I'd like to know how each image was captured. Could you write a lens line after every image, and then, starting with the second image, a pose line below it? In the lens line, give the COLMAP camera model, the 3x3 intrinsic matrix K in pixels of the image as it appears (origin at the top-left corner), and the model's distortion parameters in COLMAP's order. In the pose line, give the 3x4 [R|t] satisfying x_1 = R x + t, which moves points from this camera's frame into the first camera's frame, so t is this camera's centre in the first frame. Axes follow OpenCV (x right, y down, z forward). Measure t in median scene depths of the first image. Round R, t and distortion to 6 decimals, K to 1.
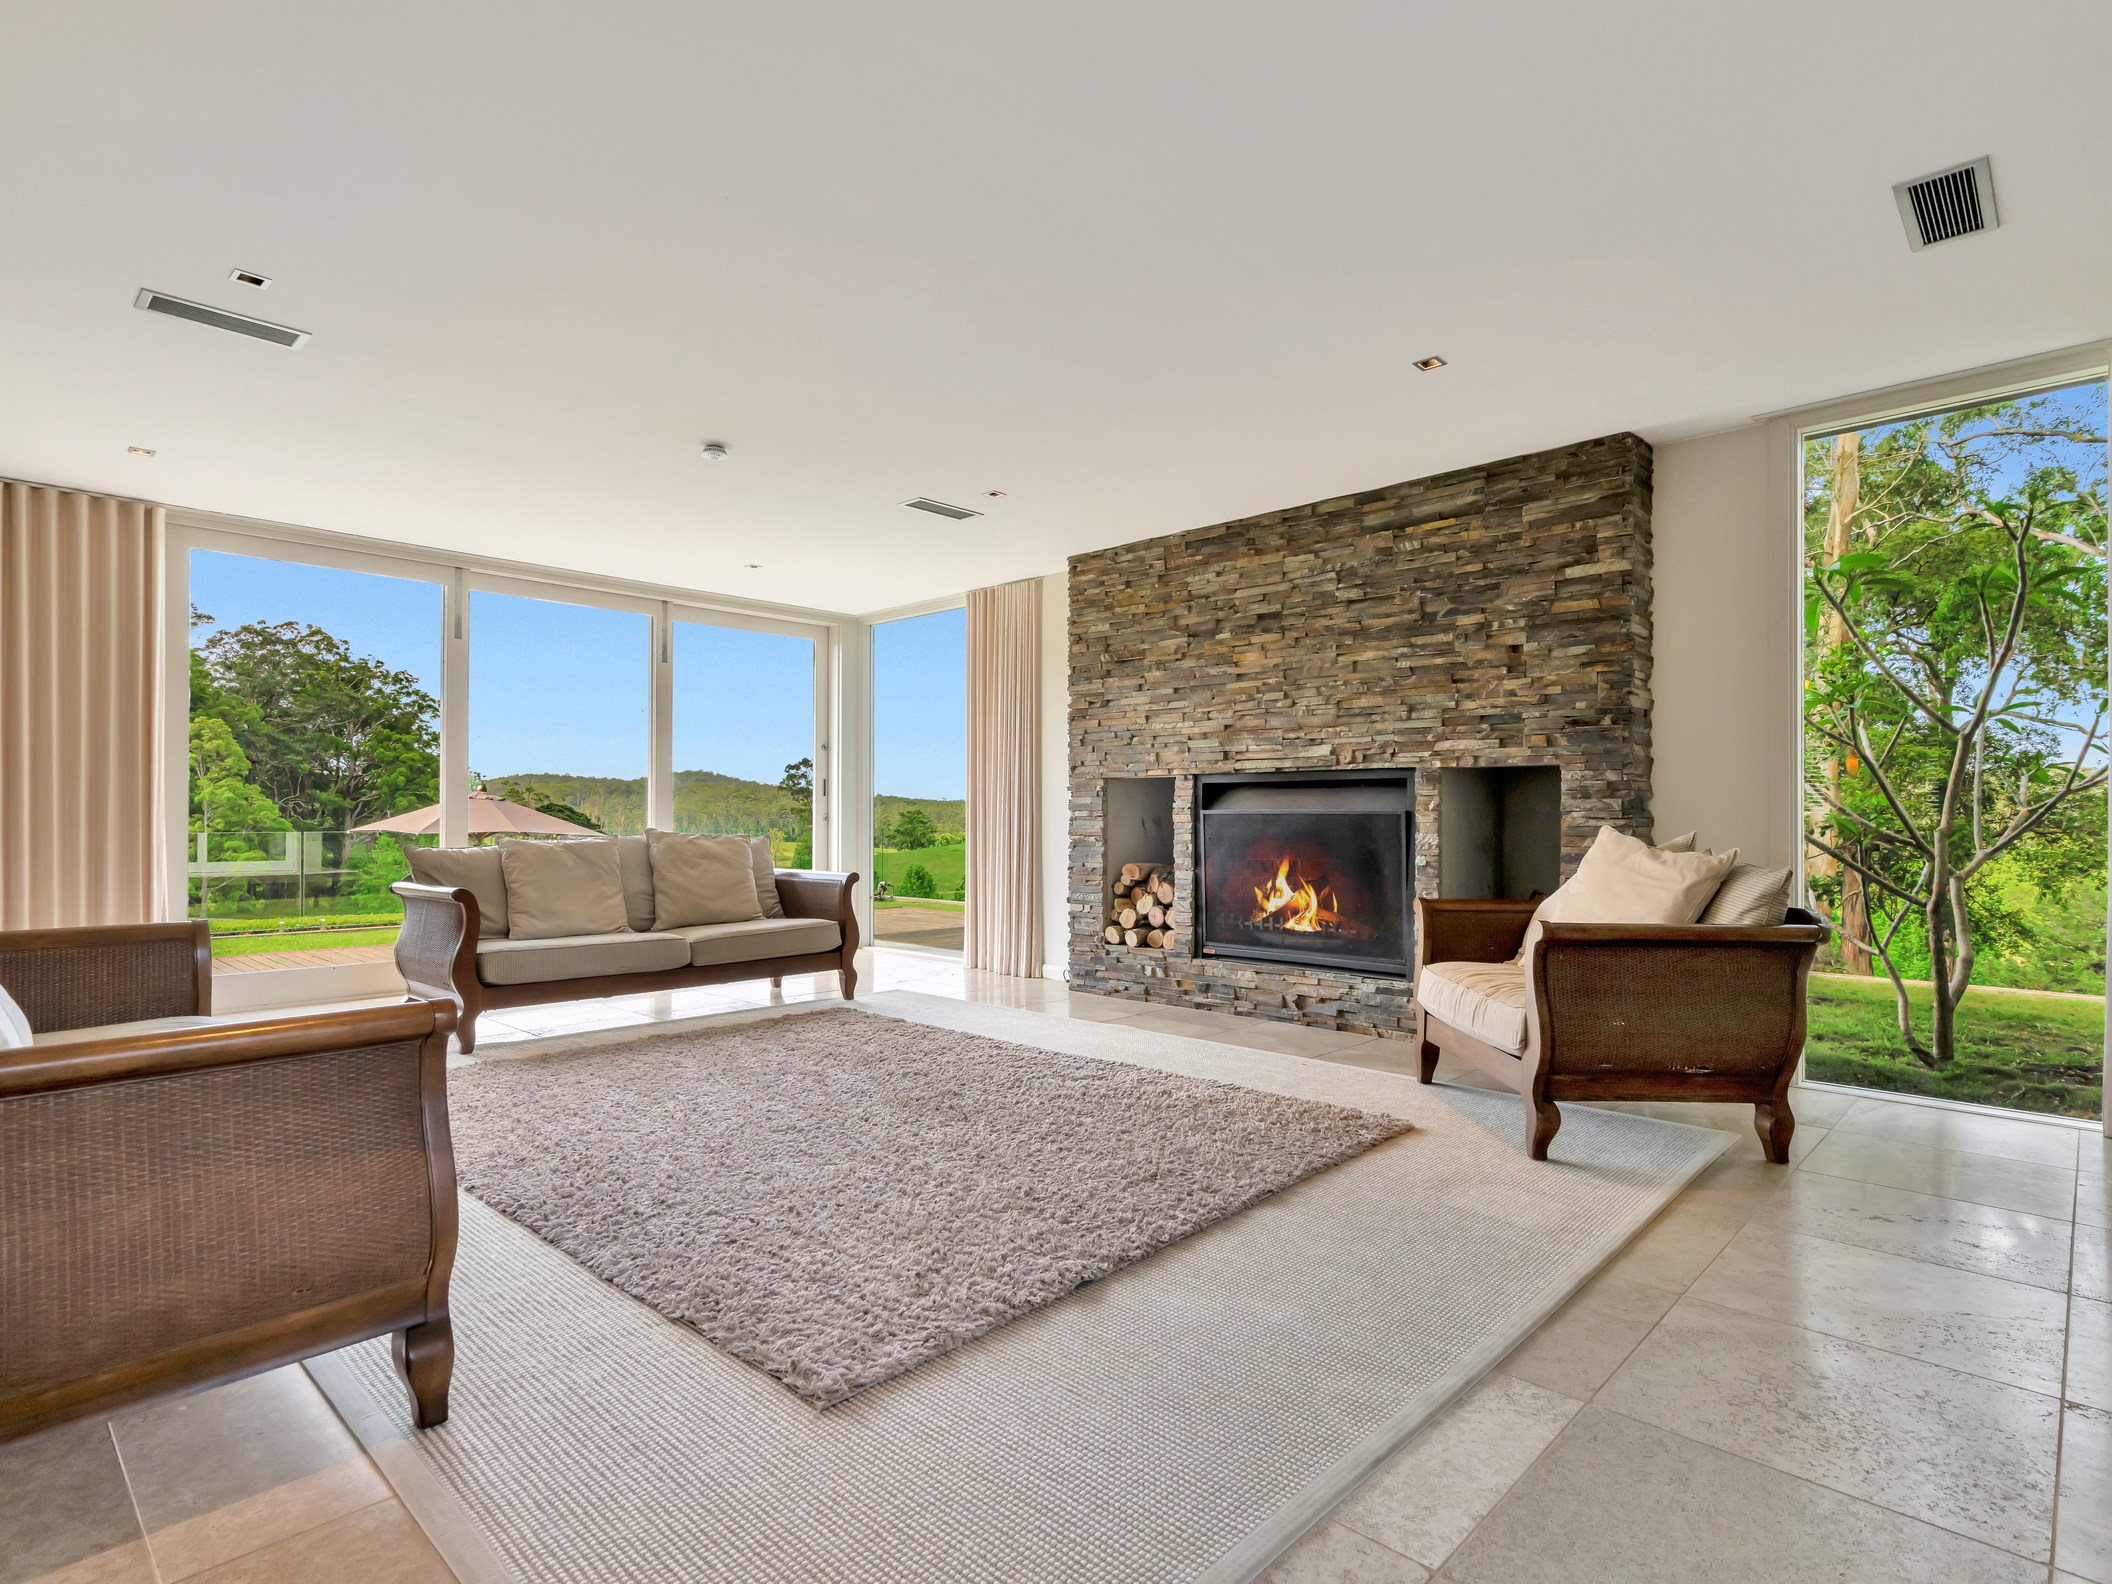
lens RADIAL K [[1077.3, 0, 1059.1], [0, 1077.3, 810.5], [0, 0, 1]] dist [0.001103, 0.000485]
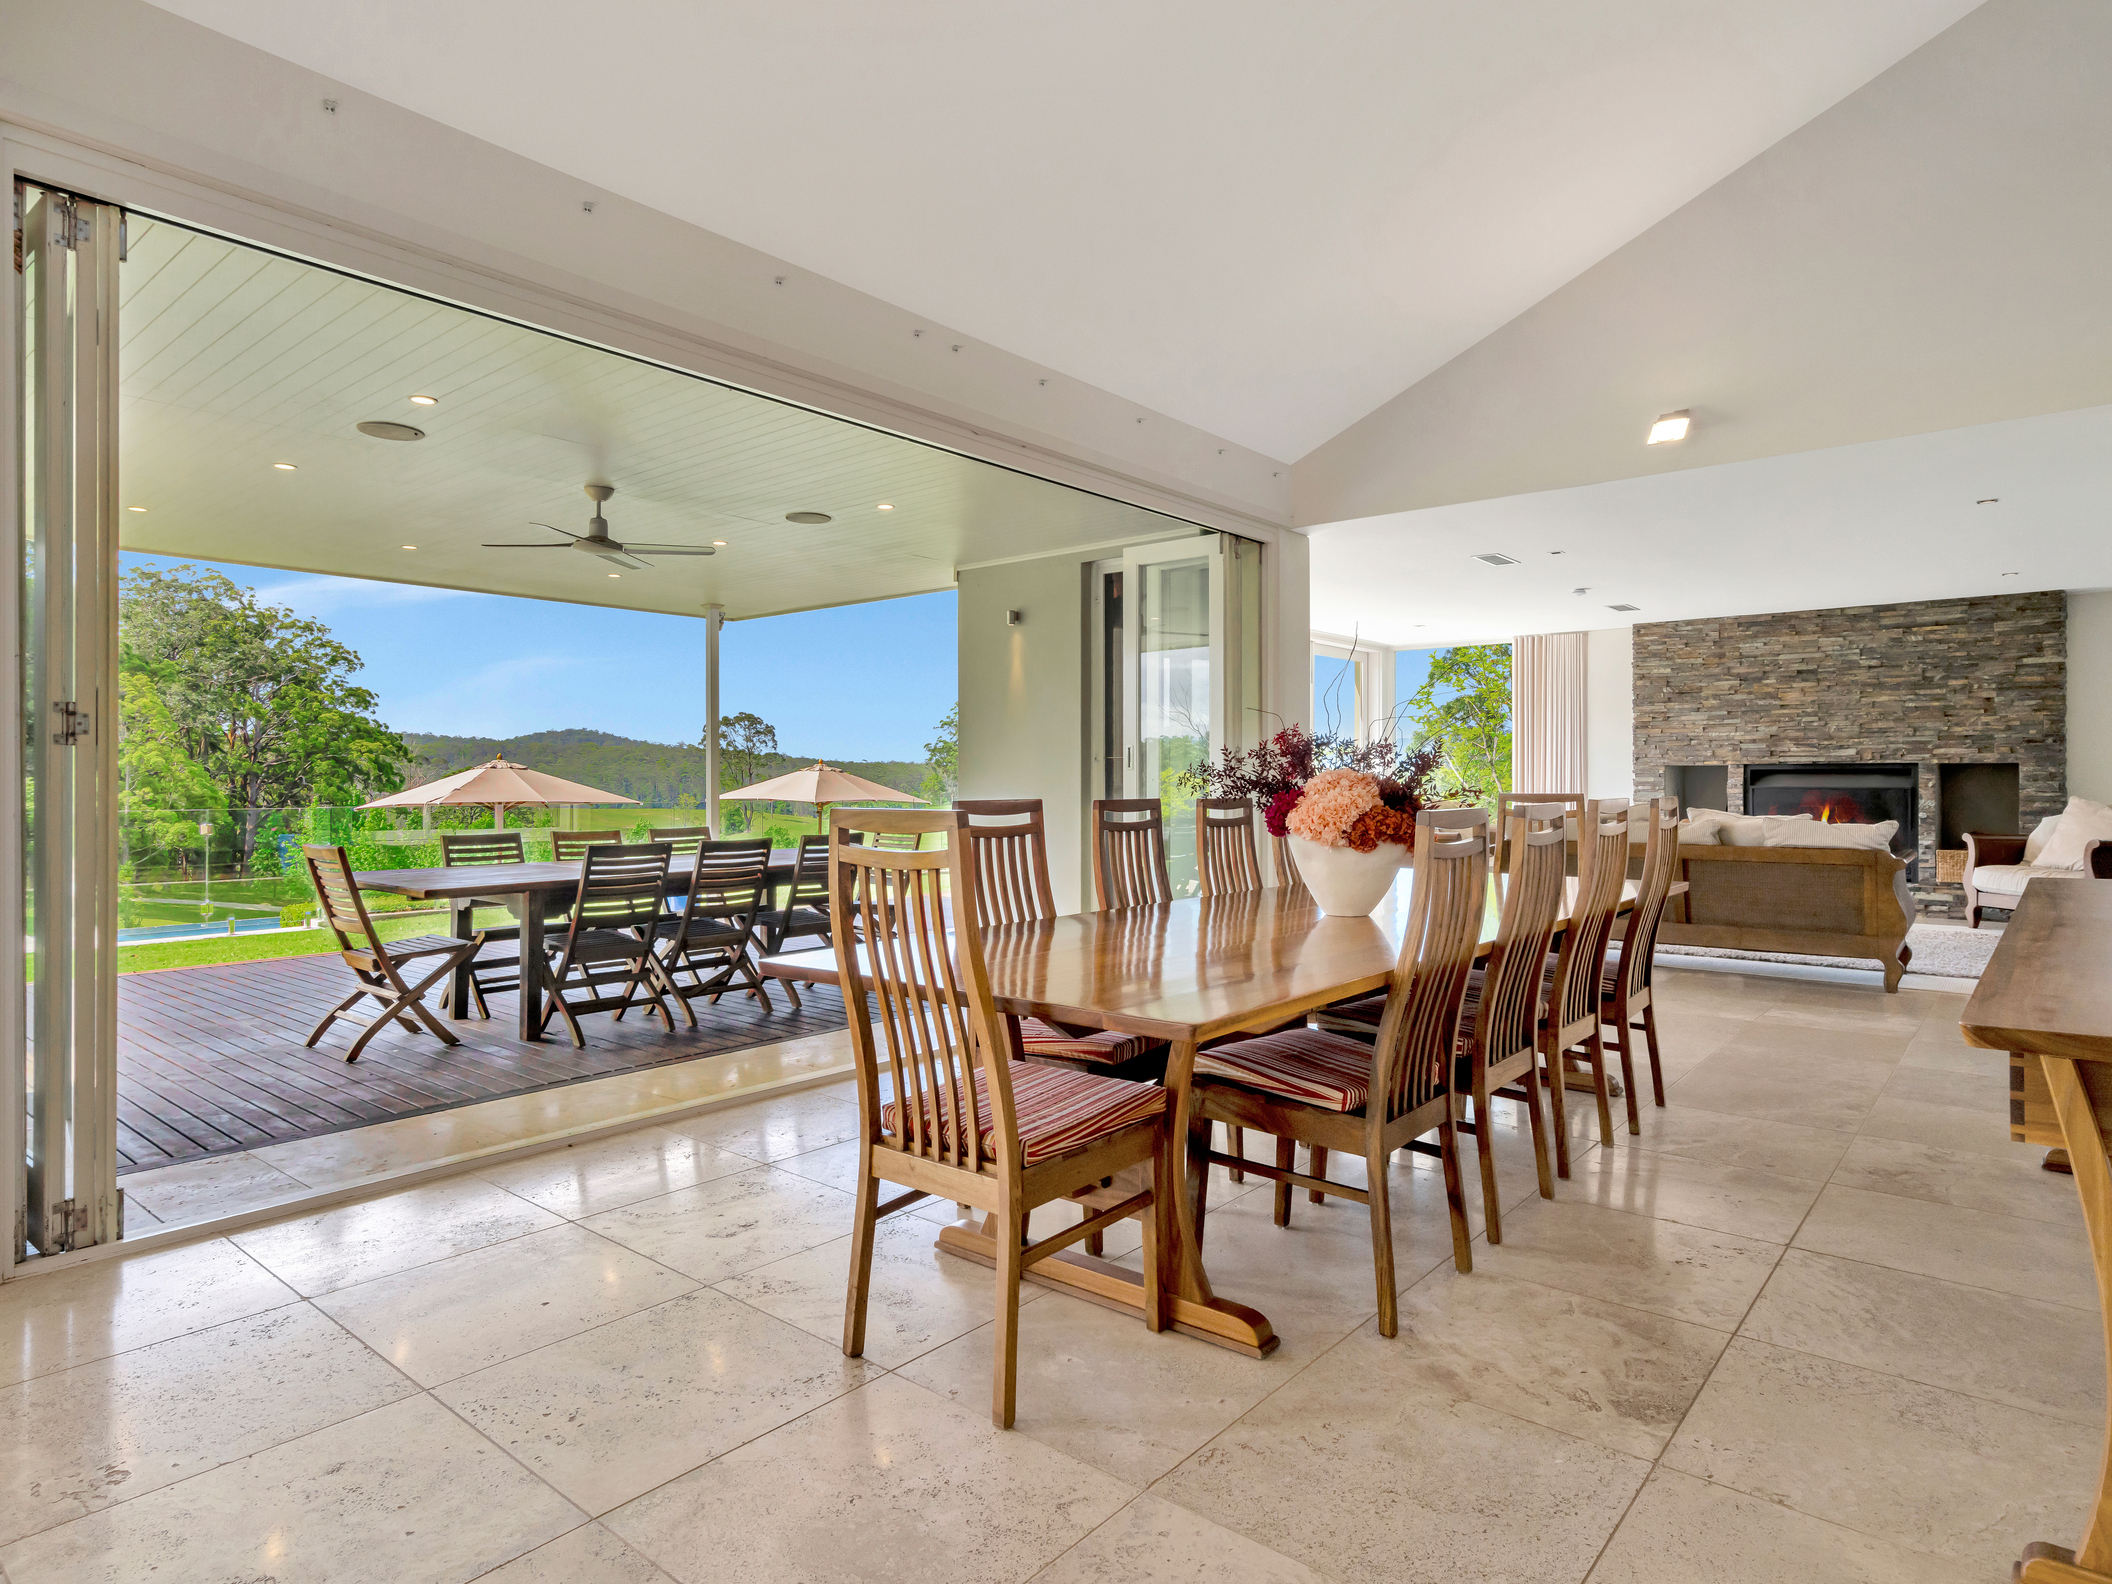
lens RADIAL K [[1196.2, 0, 1053.7], [0, 1196.2, 783.7], [0, 0, 1]] dist [0.008474, 0.000161]
pose [[0.998195, -0.001915, 0.060028, -1.172930], [0.001378, 0.999959, 0.008994, -0.024303], [-0.060042, -0.008895, 0.998156, -0.868405]]
